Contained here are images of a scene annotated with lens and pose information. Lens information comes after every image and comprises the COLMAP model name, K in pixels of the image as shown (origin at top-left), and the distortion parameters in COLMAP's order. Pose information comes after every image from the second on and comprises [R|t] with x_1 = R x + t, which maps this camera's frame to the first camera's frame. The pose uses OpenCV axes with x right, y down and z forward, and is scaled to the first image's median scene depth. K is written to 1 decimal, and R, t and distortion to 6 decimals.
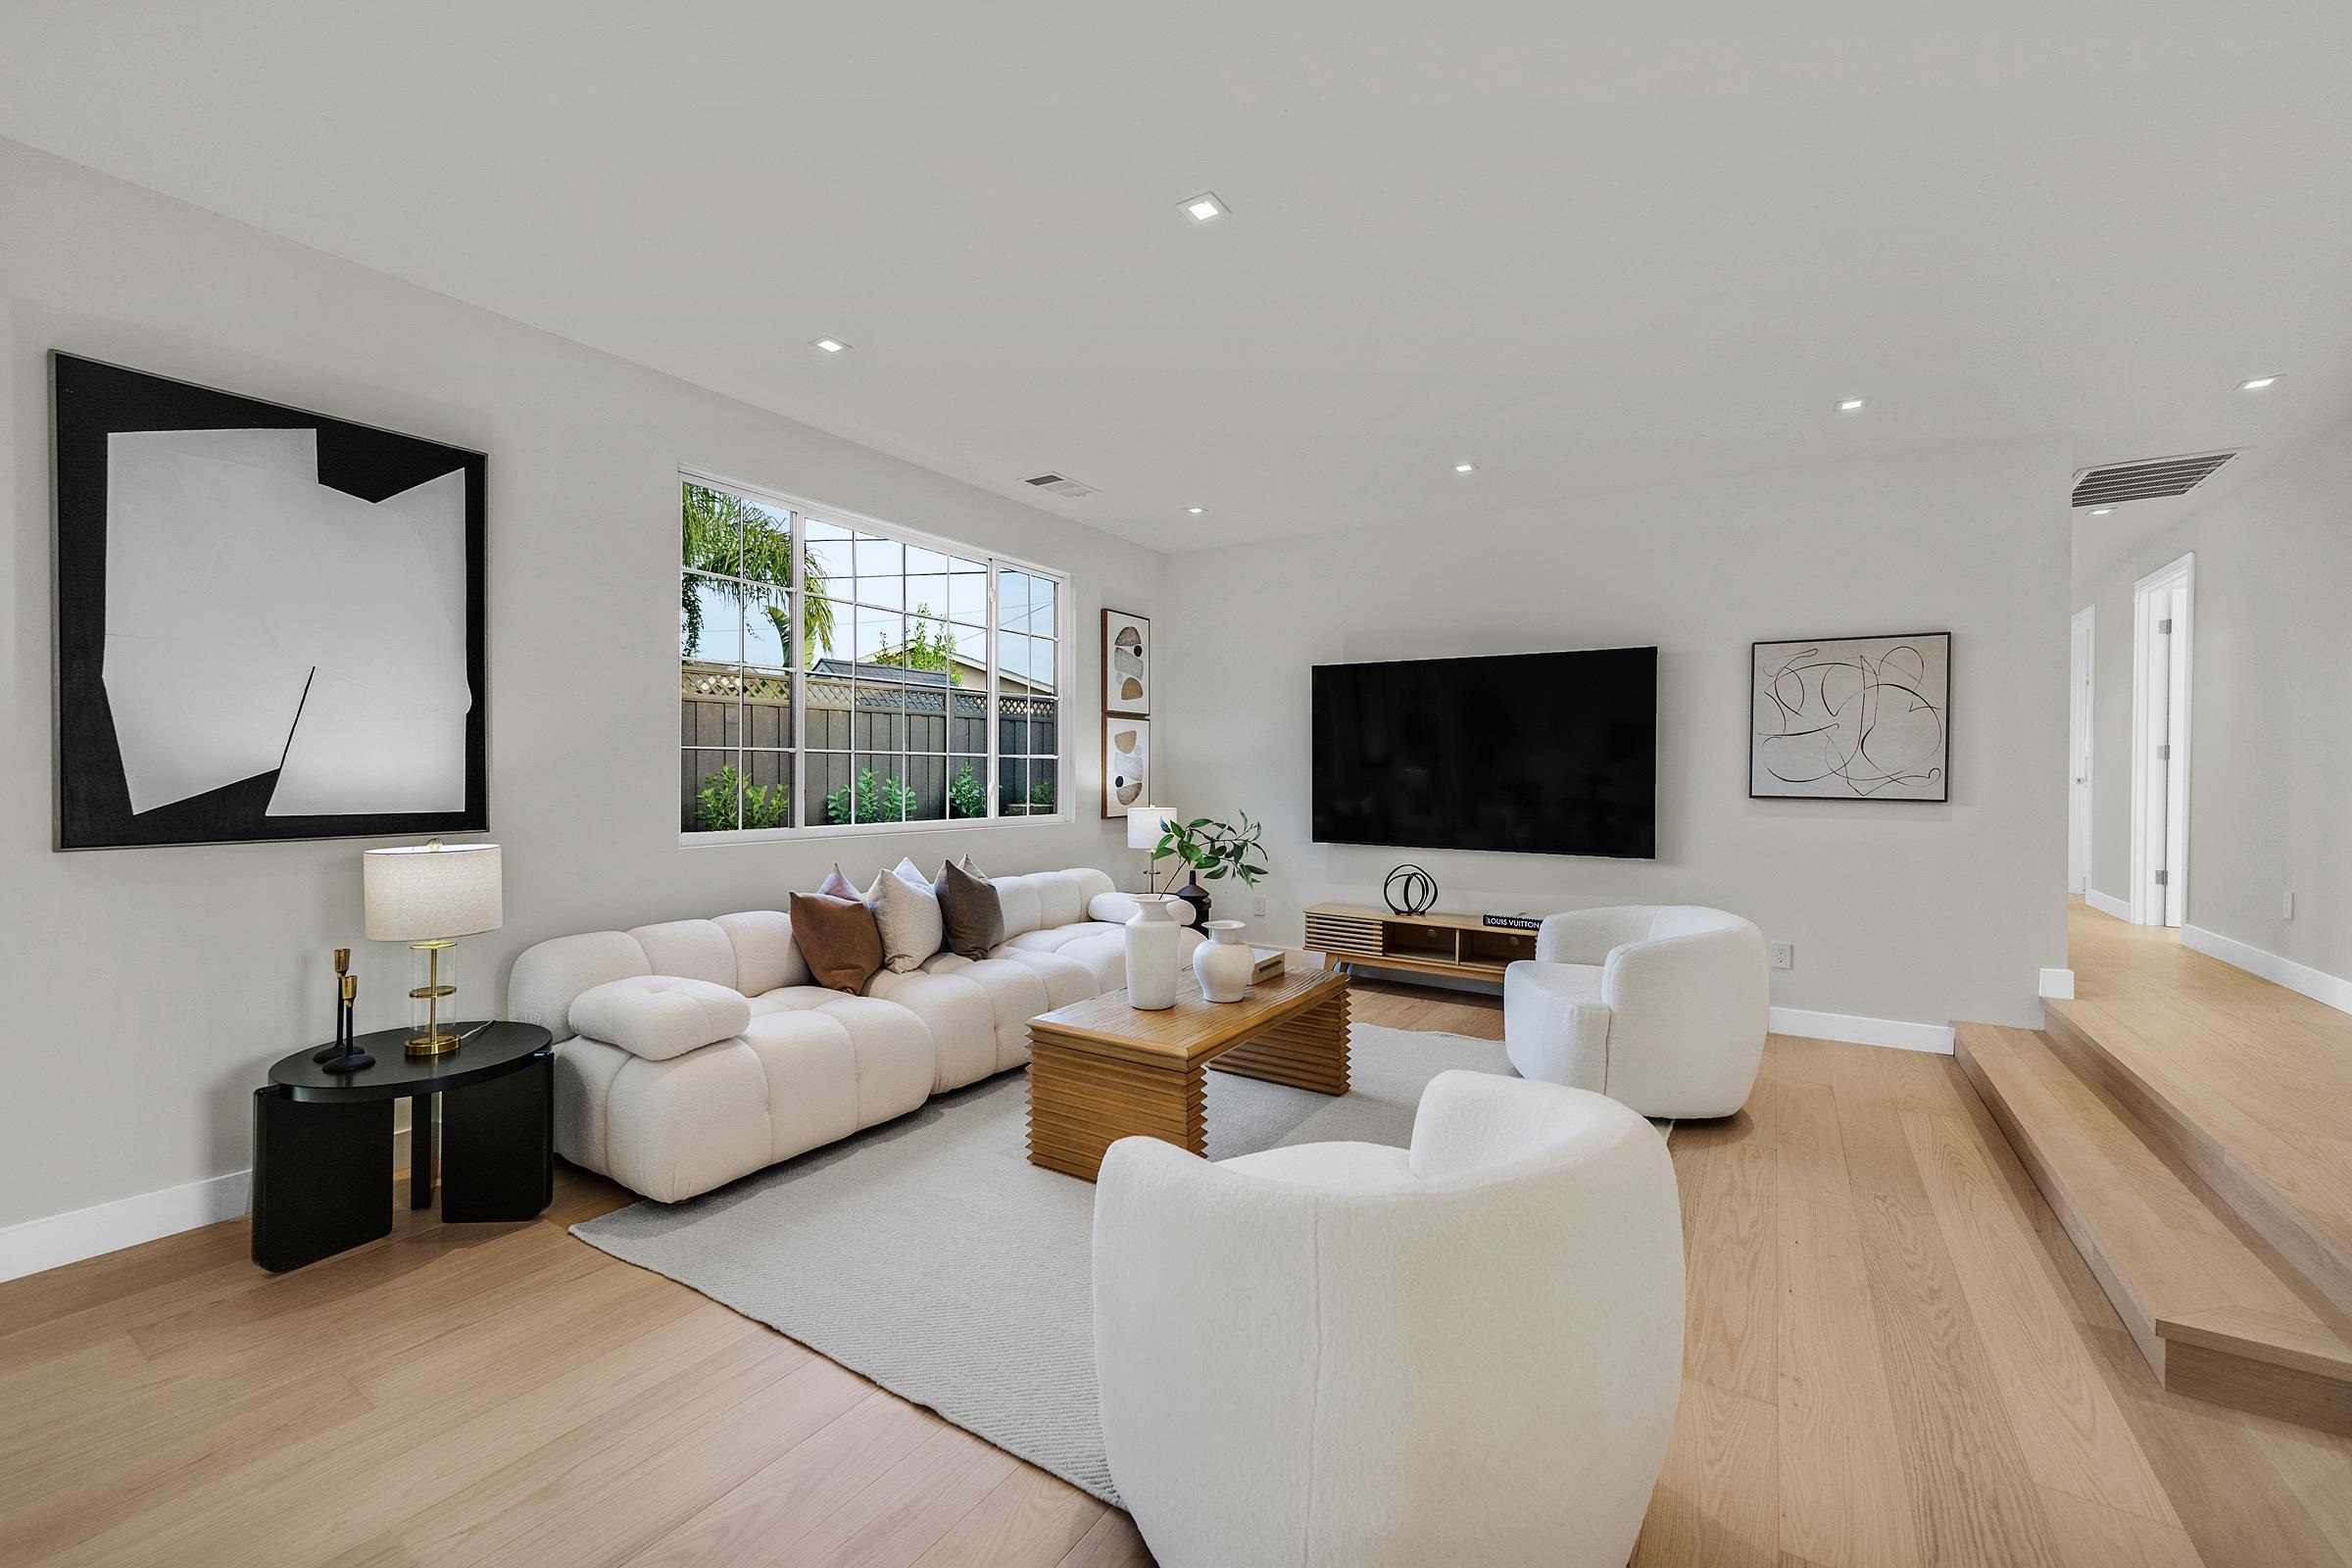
lens RADIAL K [[936.5, 0, 1183.1], [0, 936.5, 792.0], [0, 0, 1]] dist [-0.006025, -0.000328]
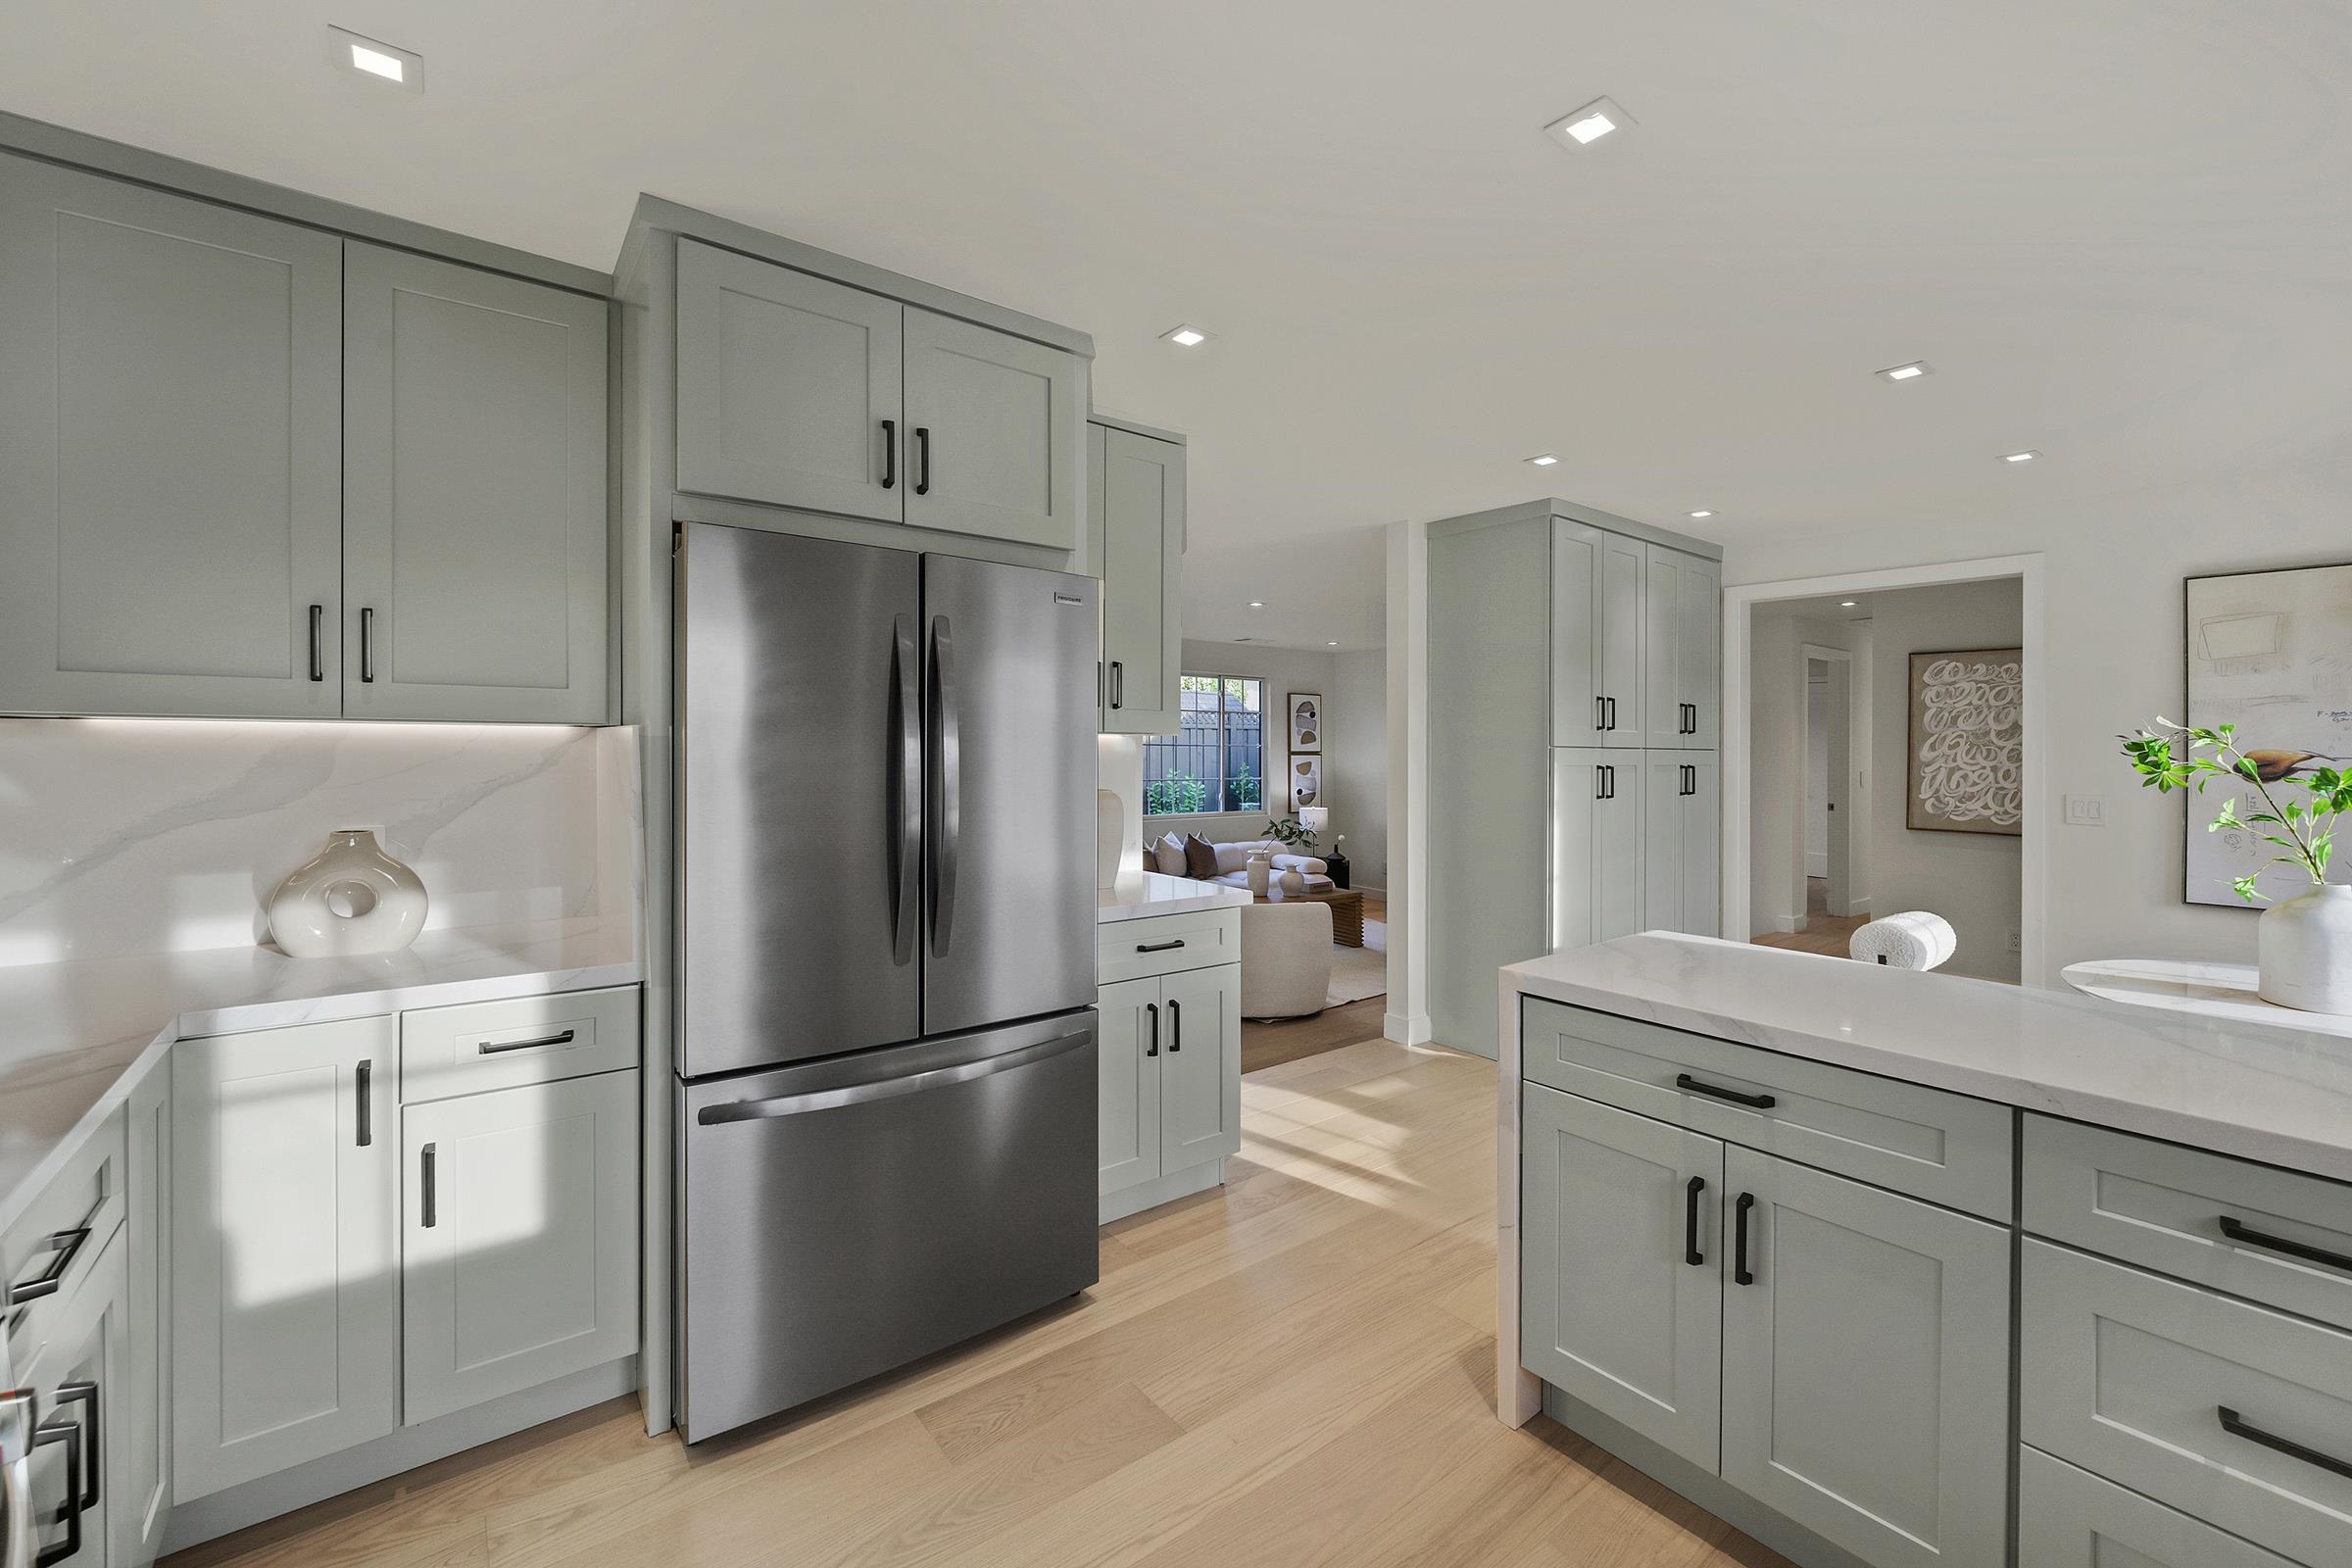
lens RADIAL K [[936.5, 0, 1132.6], [0, 936.5, 757.0], [0, 0, 1]] dist [-0.006025, -0.000328]
pose [[0.925975, 0.001915, -0.377580, 0.321663], [-0.007707, 0.999875, -0.013829, -0.053178], [0.377506, 0.015715, 0.925874, -0.767419]]
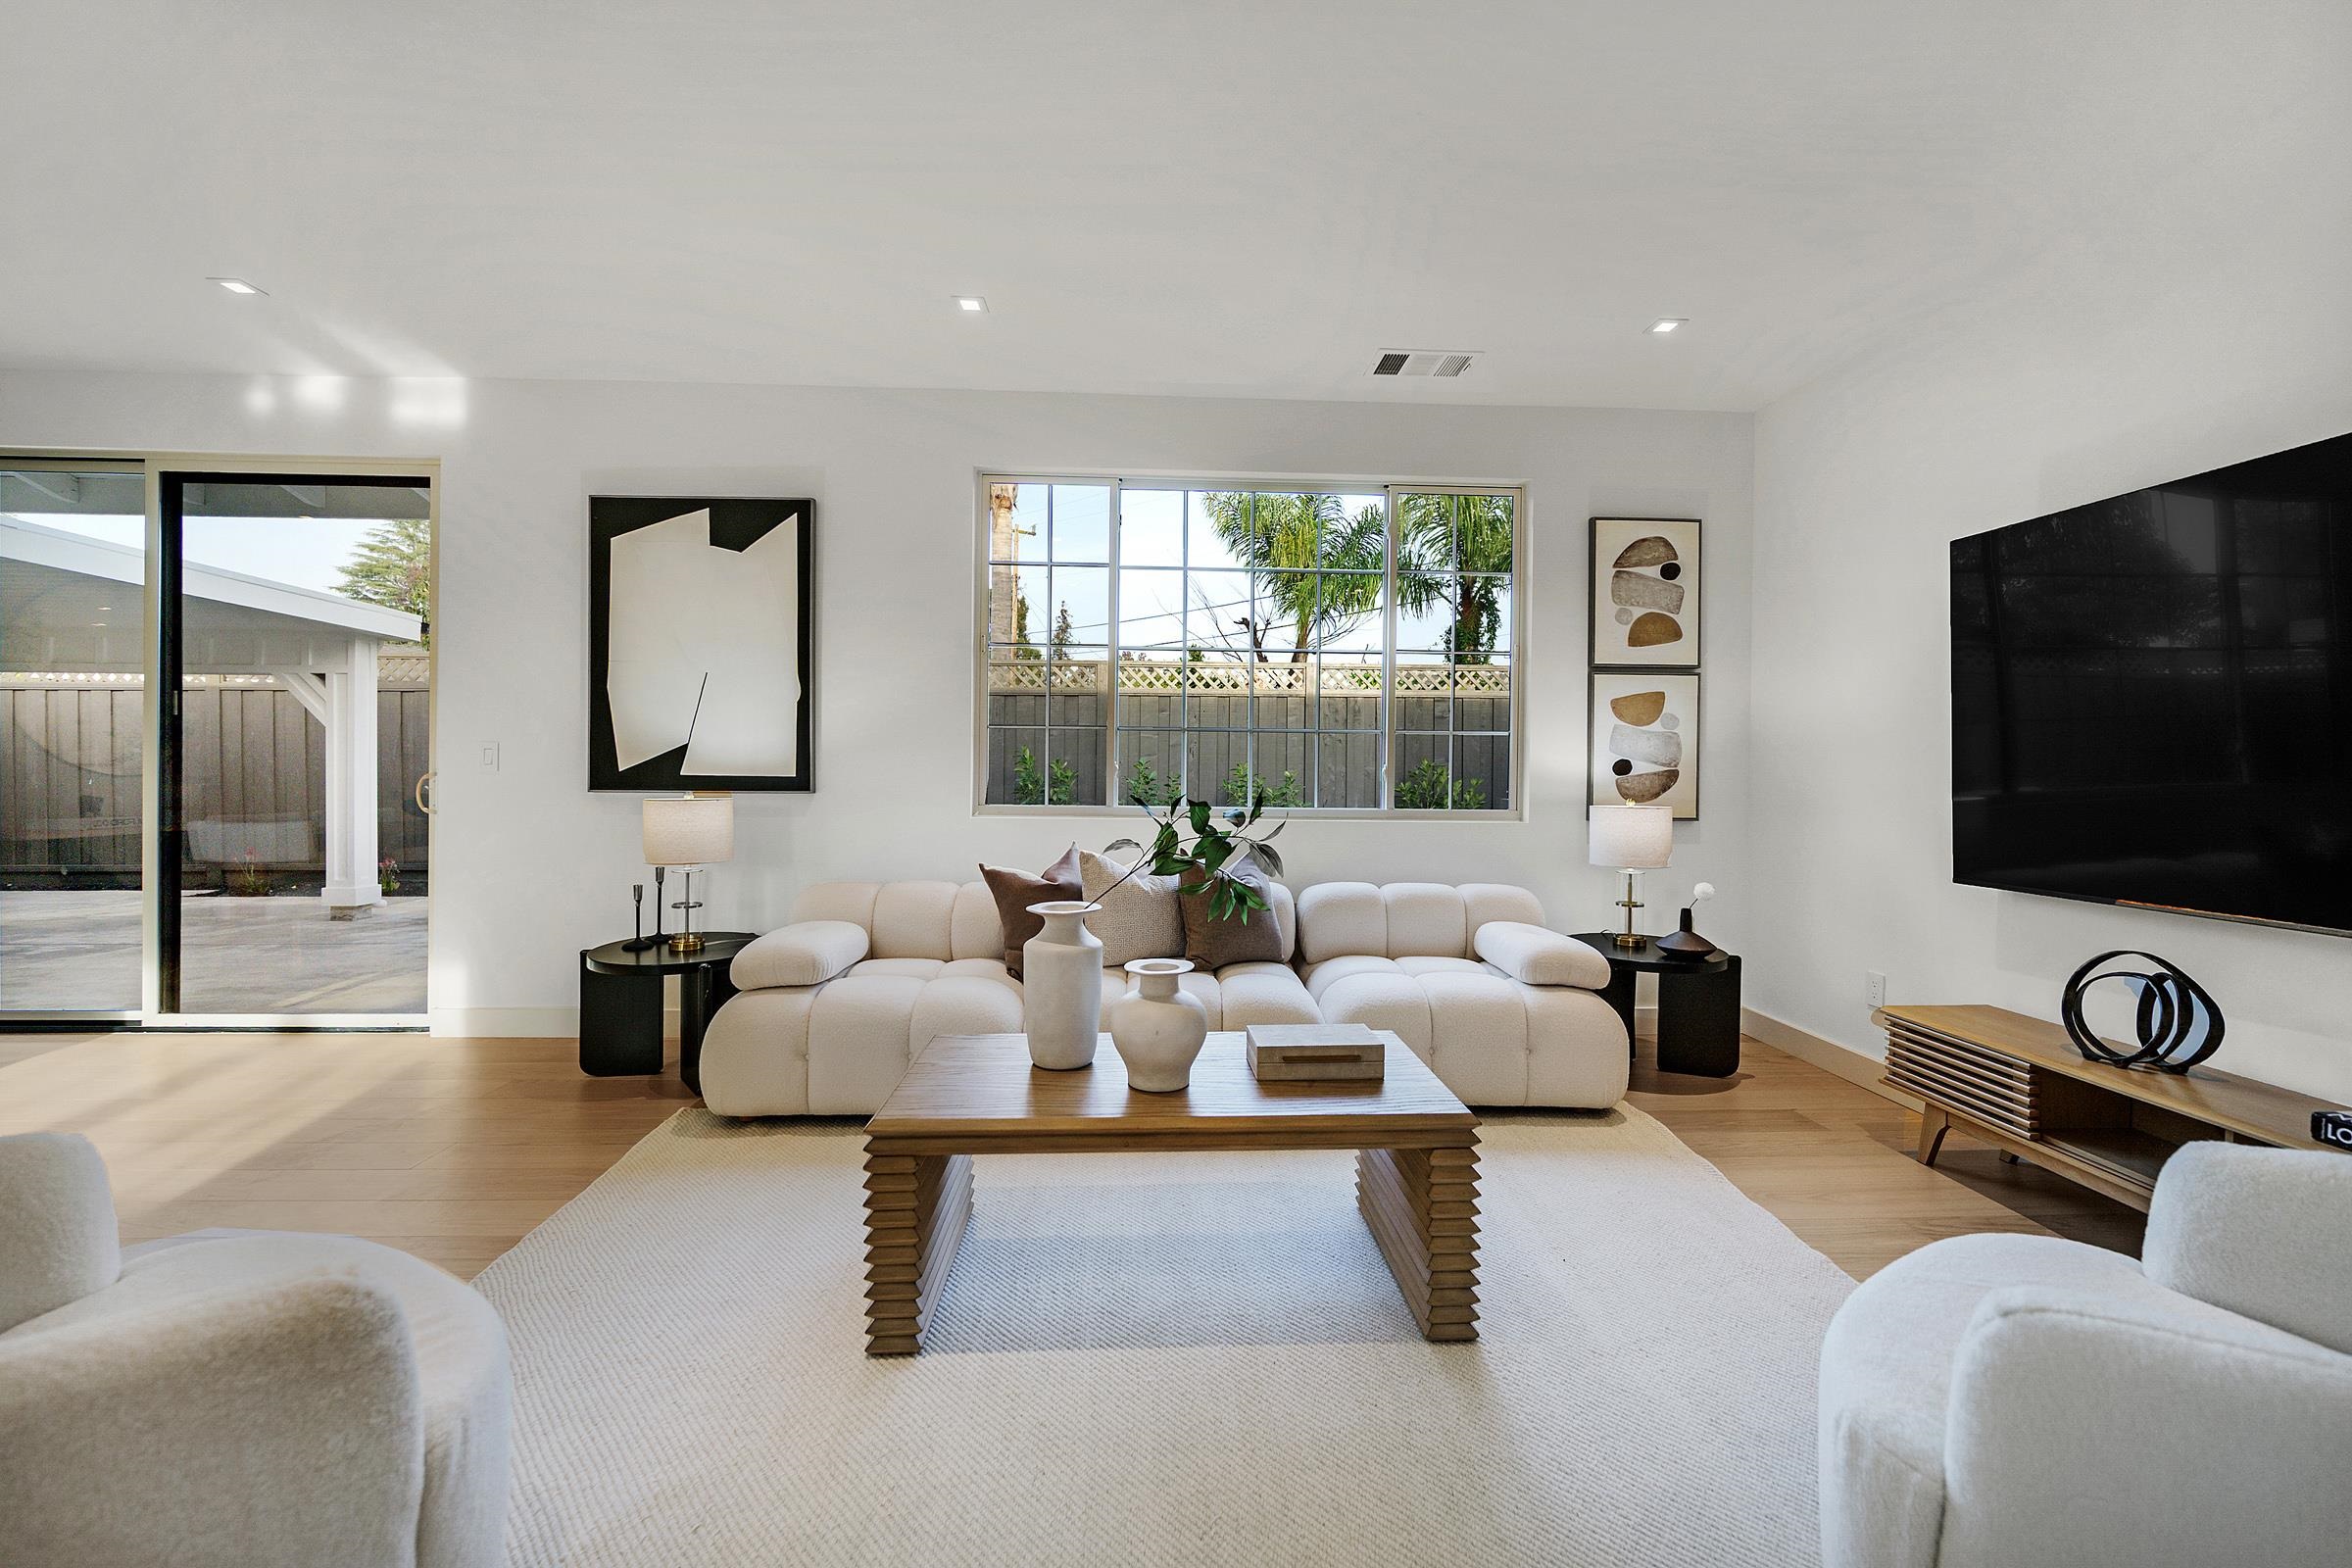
lens RADIAL K [[936.5, 0, 1187.9], [0, 936.5, 790.6], [0, 0, 1]] dist [-0.006025, -0.000328]
pose [[0.573892, 0.021253, -0.818655, 0.333067], [-0.024785, 0.999656, 0.008578, 0.008330], [0.818556, 0.015367, 0.574221, 0.377964]]
